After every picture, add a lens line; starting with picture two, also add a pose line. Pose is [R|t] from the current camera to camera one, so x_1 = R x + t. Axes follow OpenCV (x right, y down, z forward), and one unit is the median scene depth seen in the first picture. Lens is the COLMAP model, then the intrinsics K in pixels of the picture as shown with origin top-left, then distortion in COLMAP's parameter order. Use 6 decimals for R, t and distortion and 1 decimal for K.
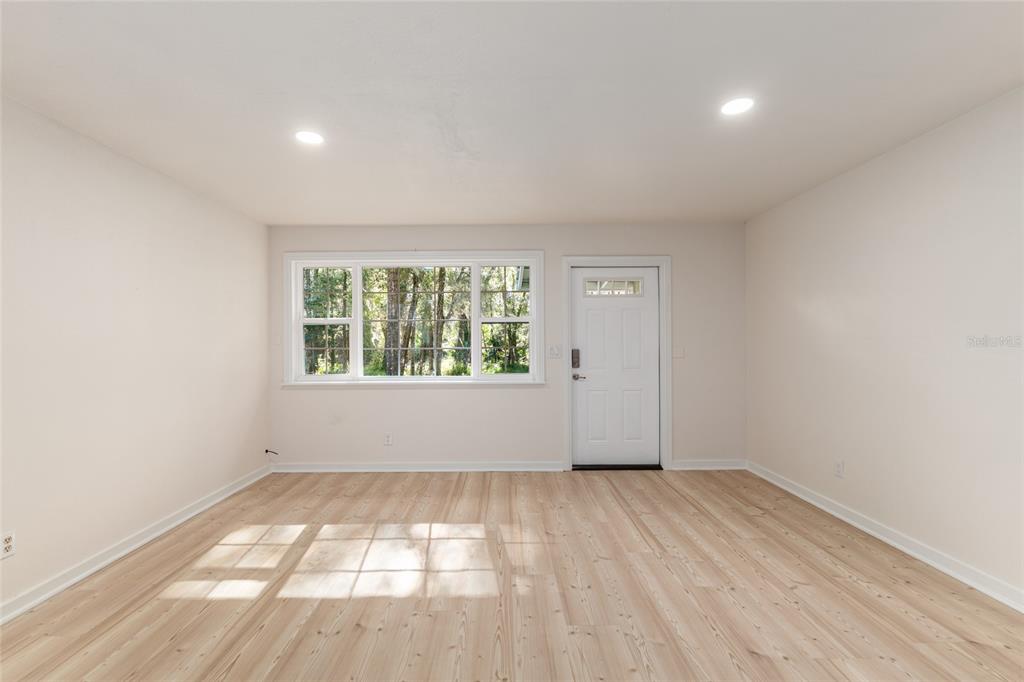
lens RADIAL K [[435.7, 0, 507.3], [0, 435.7, 341.2], [0, 0, 1]] dist [-0.004687, -0.000599]
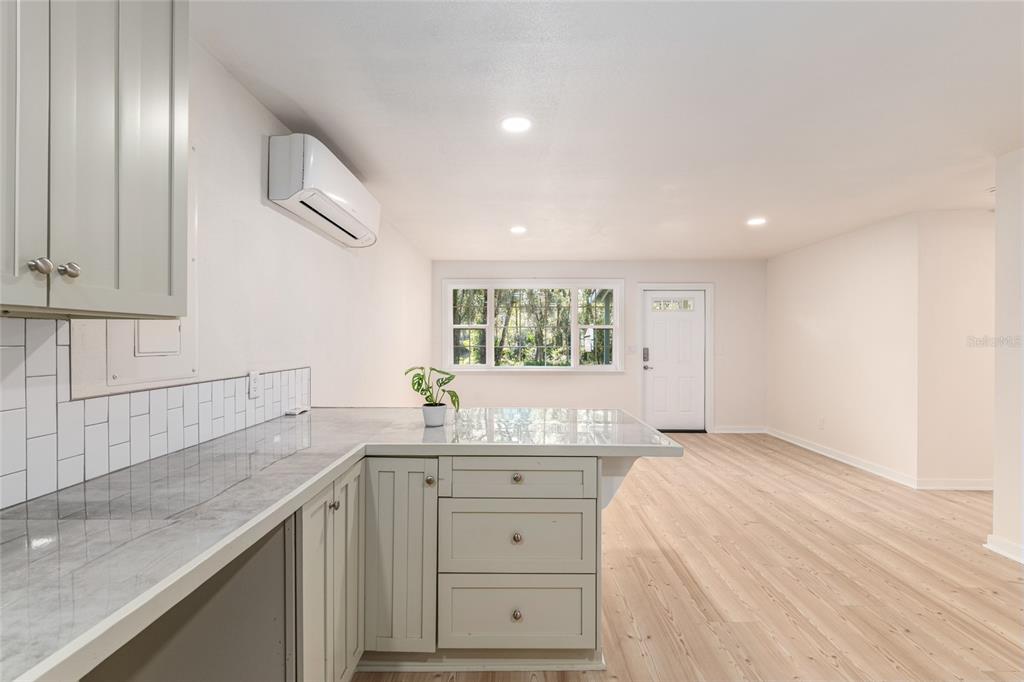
lens RADIAL K [[476.3, 0, 514.8], [0, 476.3, 340.7], [0, 0, 1]] dist [0.001185, 0.000091]
pose [[0.999944, 0.005048, -0.009289, -0.261477], [-0.004999, 0.999973, 0.005318, -0.011899], [0.009316, -0.005271, 0.999943, -0.568520]]
